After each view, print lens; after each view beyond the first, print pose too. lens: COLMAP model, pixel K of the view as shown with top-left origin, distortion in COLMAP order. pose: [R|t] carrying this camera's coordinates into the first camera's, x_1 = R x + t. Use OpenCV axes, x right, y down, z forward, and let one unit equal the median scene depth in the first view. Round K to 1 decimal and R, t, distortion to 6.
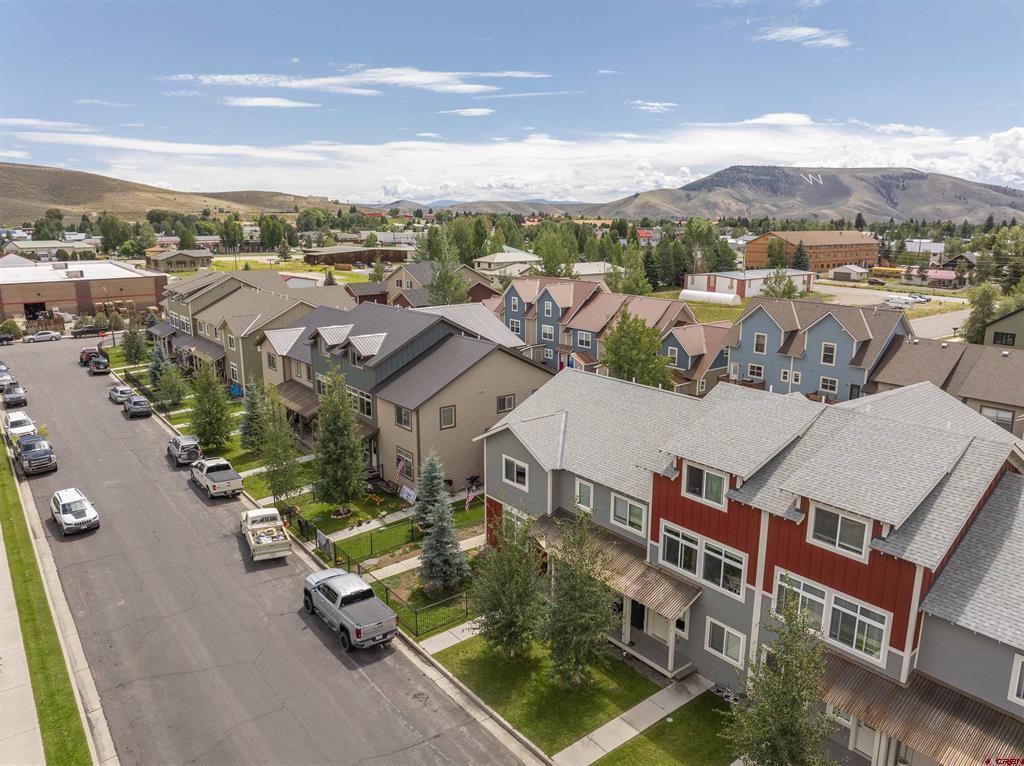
lens RADIAL K [[712.3, 0, 516.3], [0, 712.3, 380.8], [0, 0, 1]] dist [-0.045967, 0.008649]
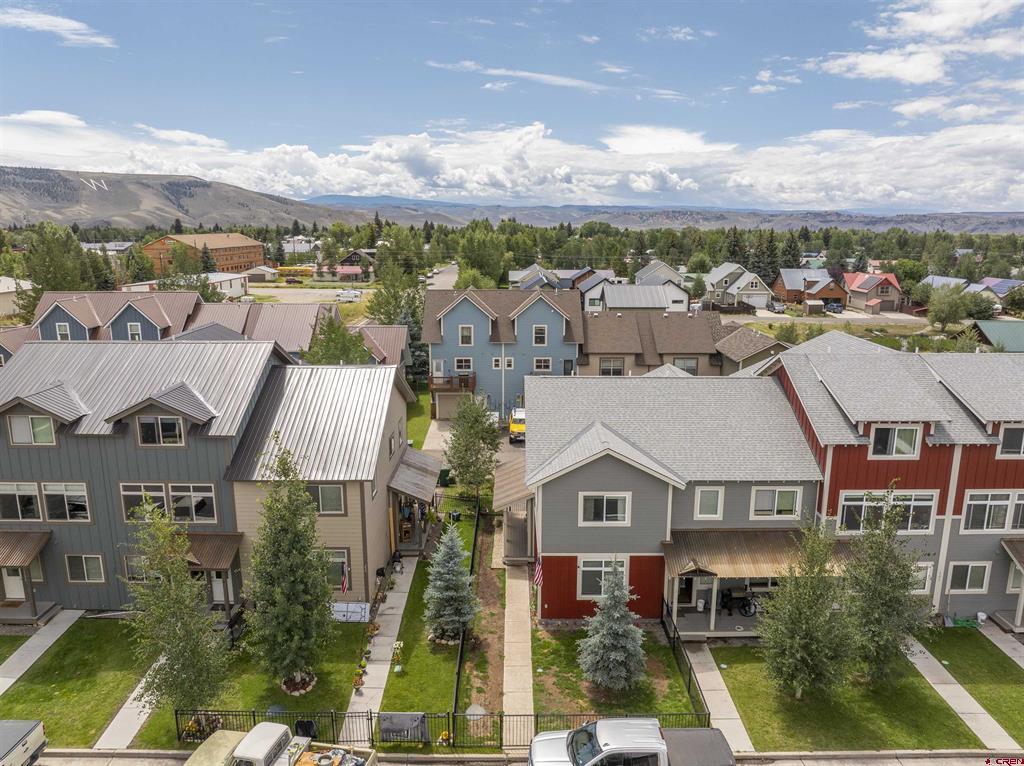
lens RADIAL K [[712.3, 0, 516.3], [0, 712.3, 380.8], [0, 0, 1]] dist [-0.045967, 0.008649]
pose [[0.618816, -0.164387, 0.768143, -0.741211], [0.171398, 0.982553, 0.072194, -0.097986], [-0.766609, 0.086984, 0.636196, 0.638010]]
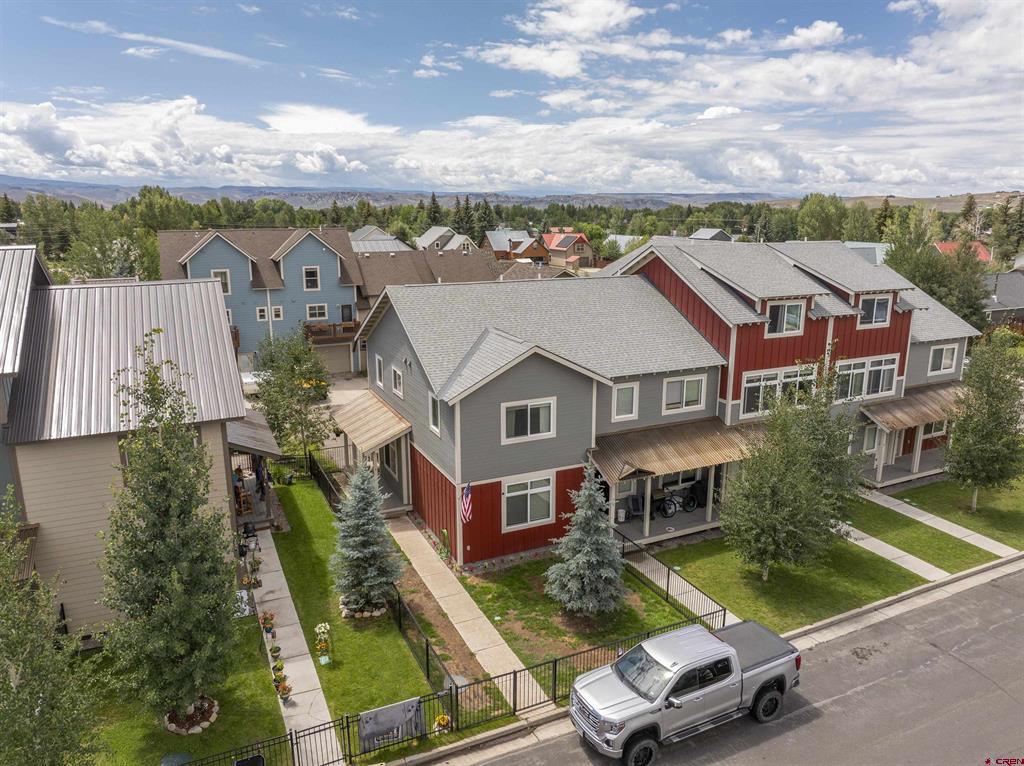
lens RADIAL K [[711.9, 0, 512.0], [0, 711.9, 383.0], [0, 0, 1]] dist [-0.048096, 0.007873]
pose [[0.227340, -0.230276, 0.946197, -0.731276], [0.213558, 0.959776, 0.182270, -0.036848], [-0.950110, 0.160630, 0.267373, 0.945942]]
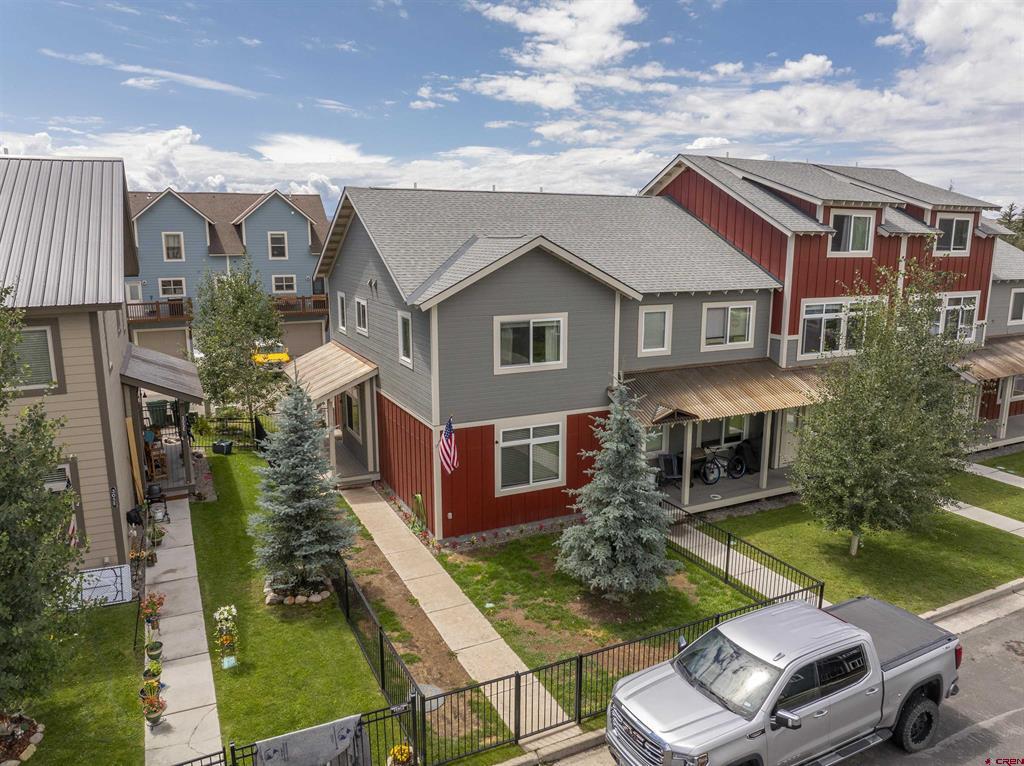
lens RADIAL K [[712.3, 0, 516.3], [0, 712.3, 380.8], [0, 0, 1]] dist [-0.045967, 0.008649]
pose [[0.214600, -0.190726, 0.957899, -0.564934], [0.214561, 0.965997, 0.144270, 0.091548], [-0.952843, 0.174568, 0.248226, 1.015894]]
